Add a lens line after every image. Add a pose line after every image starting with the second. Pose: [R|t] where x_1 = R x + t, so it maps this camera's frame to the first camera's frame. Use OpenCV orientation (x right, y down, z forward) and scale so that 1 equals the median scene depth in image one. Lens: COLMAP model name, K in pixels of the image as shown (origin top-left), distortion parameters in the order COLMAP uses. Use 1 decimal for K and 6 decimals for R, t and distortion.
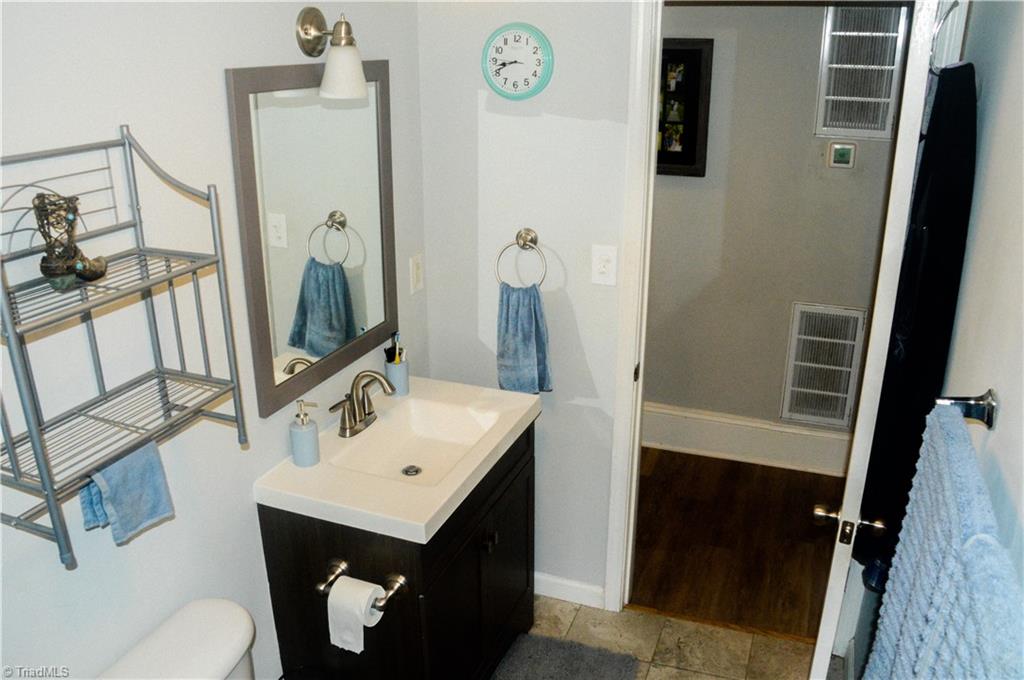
lens RADIAL K [[837.2, 0, 512.0], [0, 837.2, 340.0], [0, 0, 1]] dist [0.001411, -0.000858]
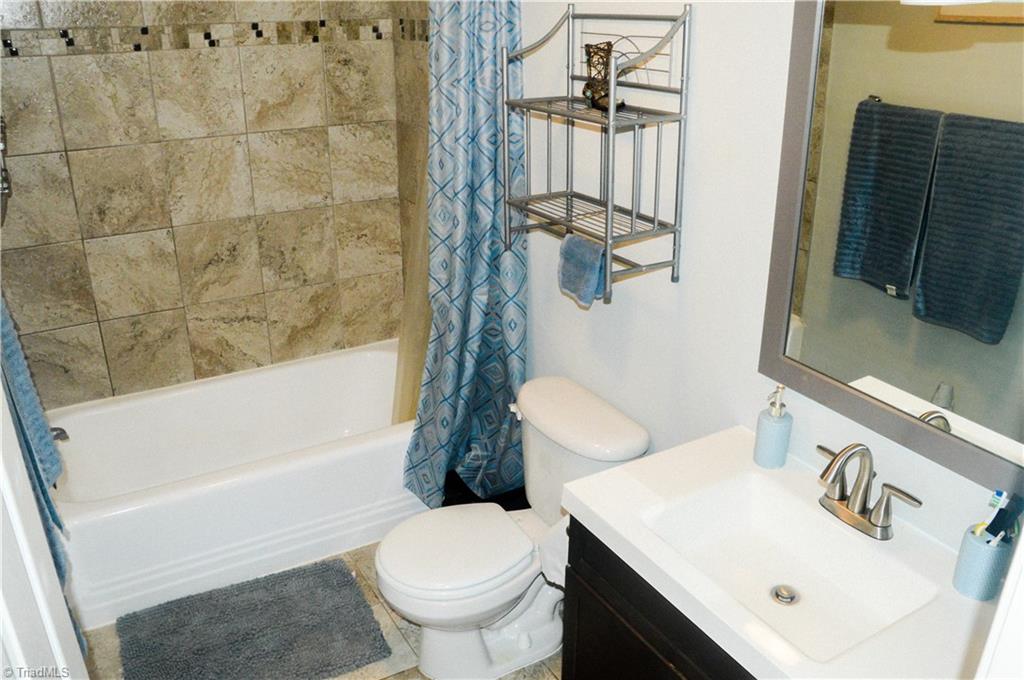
lens RADIAL K [[837.2, 0, 512.0], [0, 837.2, 340.0], [0, 0, 1]] dist [0.001411, -0.000858]
pose [[-0.620180, 0.307990, -0.721470, 0.646237], [-0.260847, 0.786404, 0.559935, -0.472659], [0.739821, 0.535454, -0.407374, 1.536388]]
